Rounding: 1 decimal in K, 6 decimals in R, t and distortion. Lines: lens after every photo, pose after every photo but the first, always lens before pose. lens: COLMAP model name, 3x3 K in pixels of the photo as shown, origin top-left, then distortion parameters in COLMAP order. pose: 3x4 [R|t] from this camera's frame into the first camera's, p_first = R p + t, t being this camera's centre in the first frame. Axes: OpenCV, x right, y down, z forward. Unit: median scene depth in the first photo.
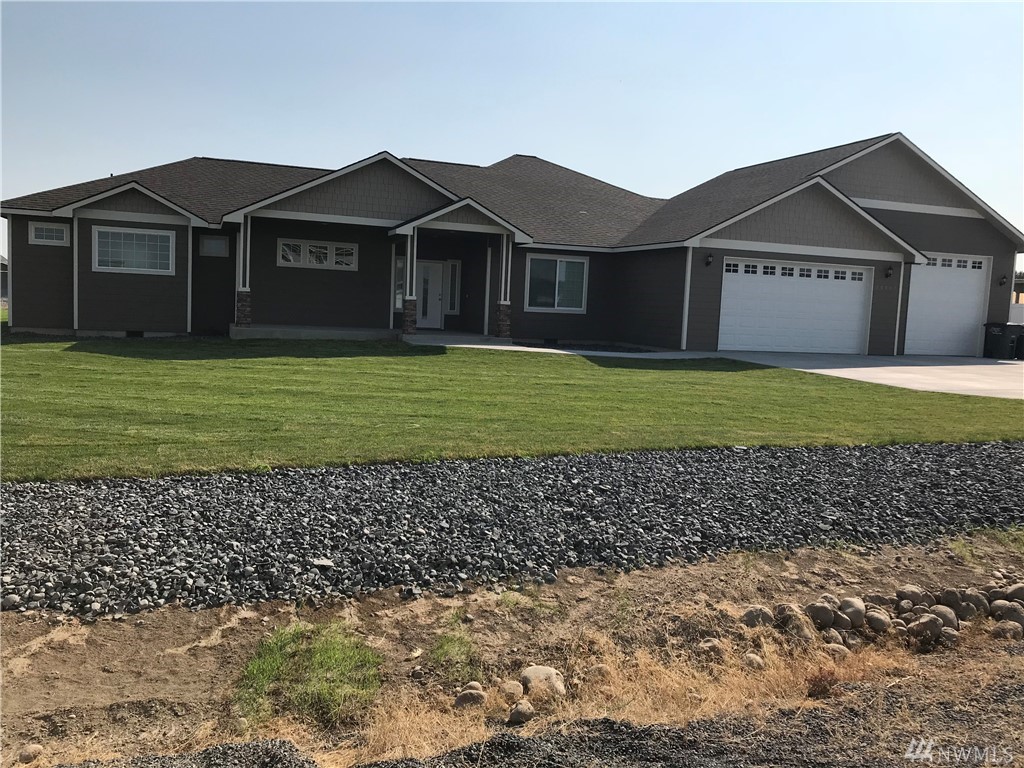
lens RADIAL K [[845.2, 0, 510.2], [0, 845.2, 385.8], [0, 0, 1]] dist [0.006417, -0.003430]
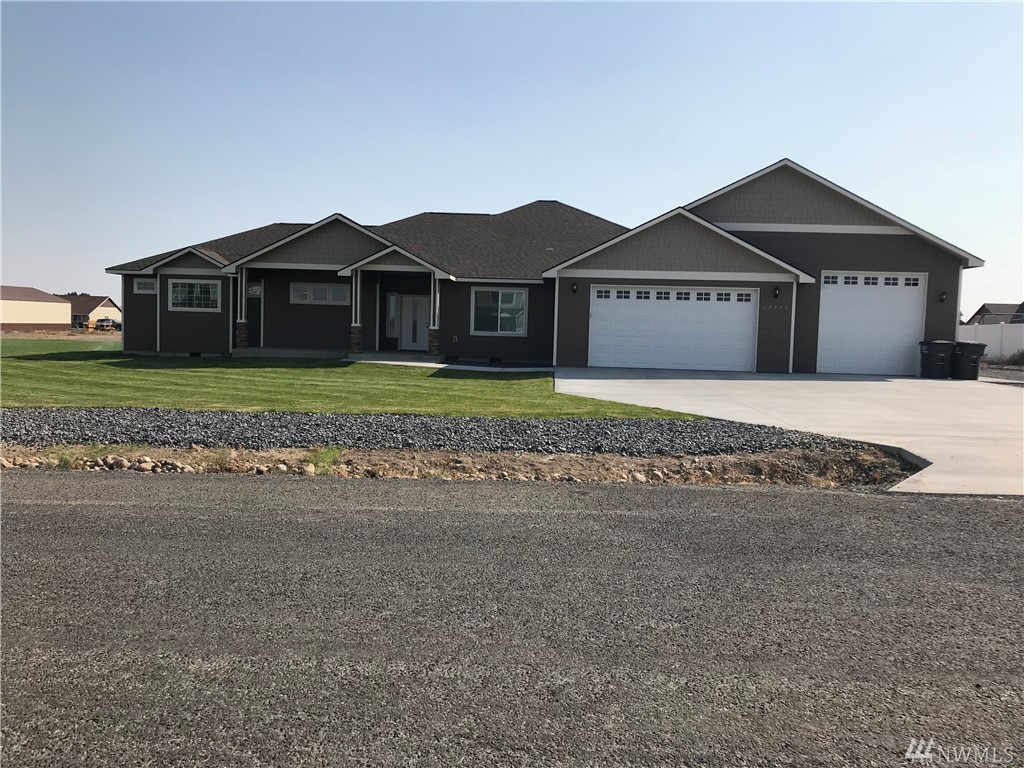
lens RADIAL K [[845.2, 0, 517.6], [0, 845.2, 383.5], [0, 0, 1]] dist [0.006417, -0.003430]
pose [[0.919571, 0.009340, -0.392813, 0.585894], [-0.025599, 0.999018, -0.036173, 0.022980], [0.392089, 0.043319, 0.918907, -0.073371]]
